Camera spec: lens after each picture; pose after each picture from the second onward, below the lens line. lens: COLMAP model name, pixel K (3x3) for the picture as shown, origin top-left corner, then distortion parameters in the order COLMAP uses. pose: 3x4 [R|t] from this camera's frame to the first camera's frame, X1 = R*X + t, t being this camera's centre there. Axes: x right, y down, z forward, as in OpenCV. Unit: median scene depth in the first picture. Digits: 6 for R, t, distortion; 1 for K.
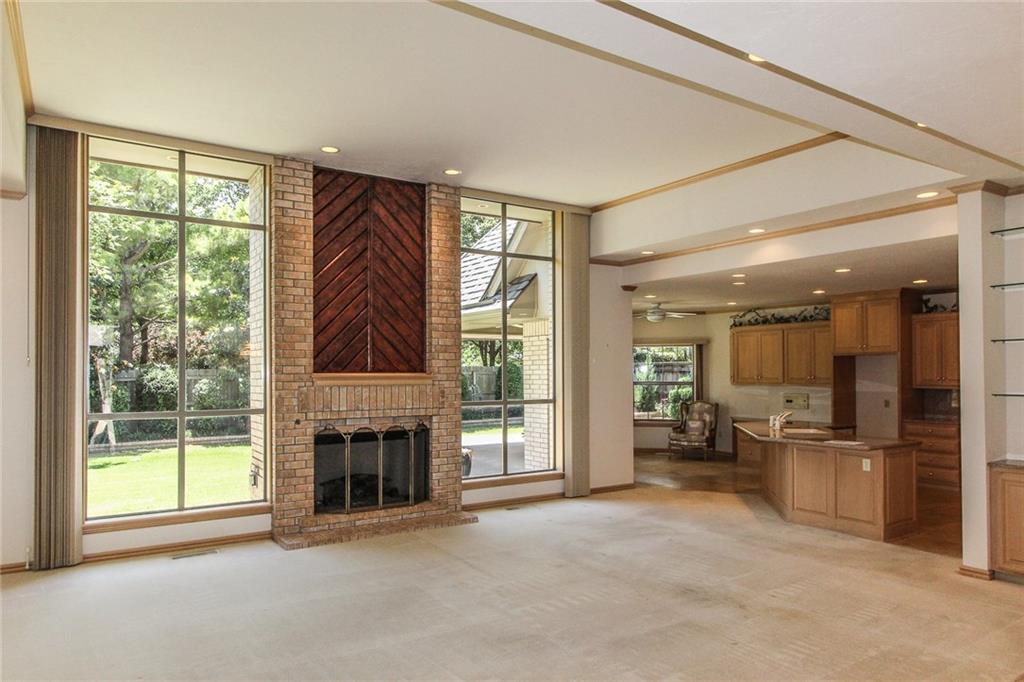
lens RADIAL K [[647.7, 0, 491.9], [0, 647.7, 367.2], [0, 0, 1]] dist [0.005603, 0.000503]
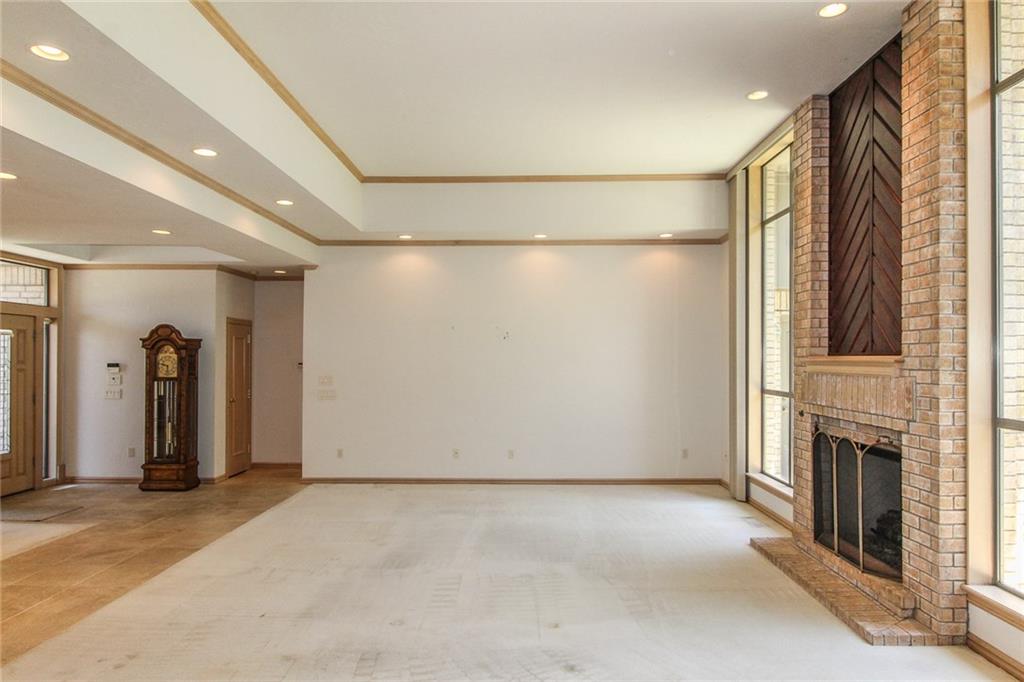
lens RADIAL K [[662.8, 0, 516.2], [0, 662.8, 354.6], [0, 0, 1]] dist [0.007327, 0.002137]
pose [[-0.543023, -0.002617, -0.839714, 0.584413], [0.009086, 0.999918, -0.008991, 0.010605], [0.839669, -0.012512, -0.542955, 1.068192]]
